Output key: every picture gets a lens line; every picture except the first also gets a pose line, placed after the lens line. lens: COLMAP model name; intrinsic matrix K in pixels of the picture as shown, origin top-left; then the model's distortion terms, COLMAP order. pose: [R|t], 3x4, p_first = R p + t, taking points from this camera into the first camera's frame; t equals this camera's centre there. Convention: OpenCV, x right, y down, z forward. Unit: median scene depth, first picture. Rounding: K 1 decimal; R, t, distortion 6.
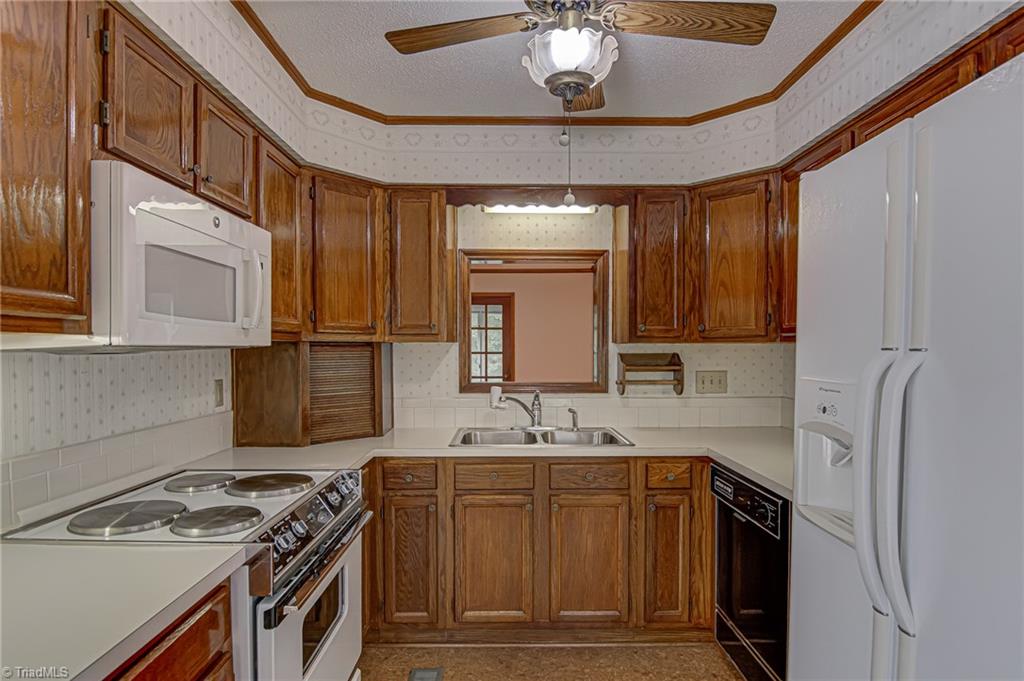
lens RADIAL K [[552.7, 0, 512.7], [0, 552.7, 362.6], [0, 0, 1]] dist [0.002816, -0.013690]
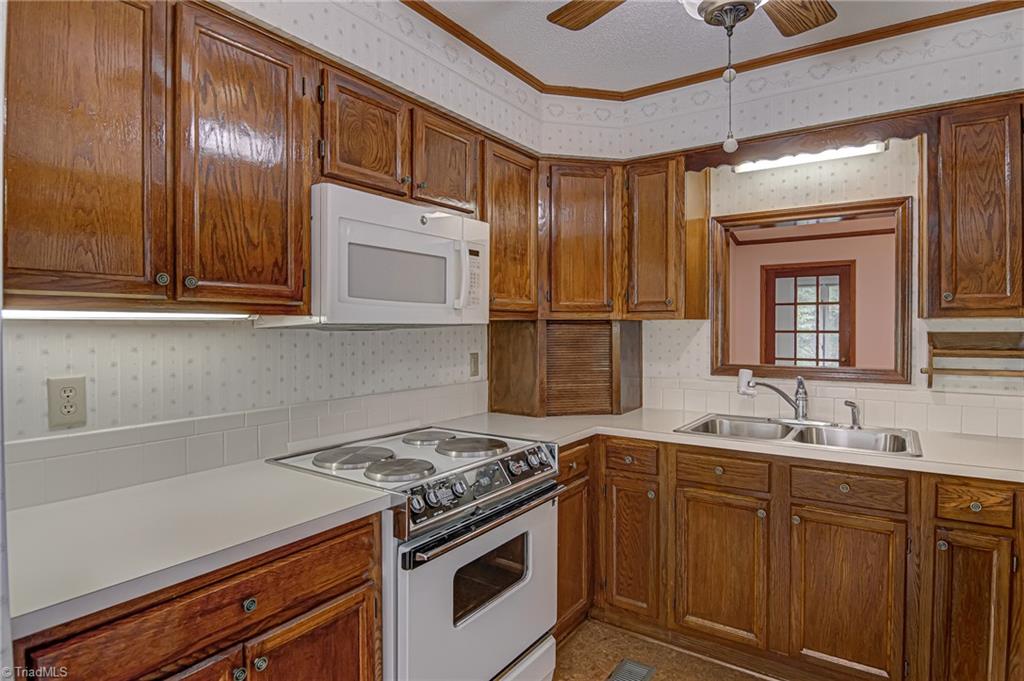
lens RADIAL K [[547.5, 0, 511.5], [0, 547.5, 334.2], [0, 0, 1]] dist [0.004617, -0.017694]
pose [[0.821847, 0.005435, -0.569683, 0.187006], [-0.012607, 0.999883, -0.008649, -0.000237], [0.569569, 0.014290, 0.821819, 0.089061]]
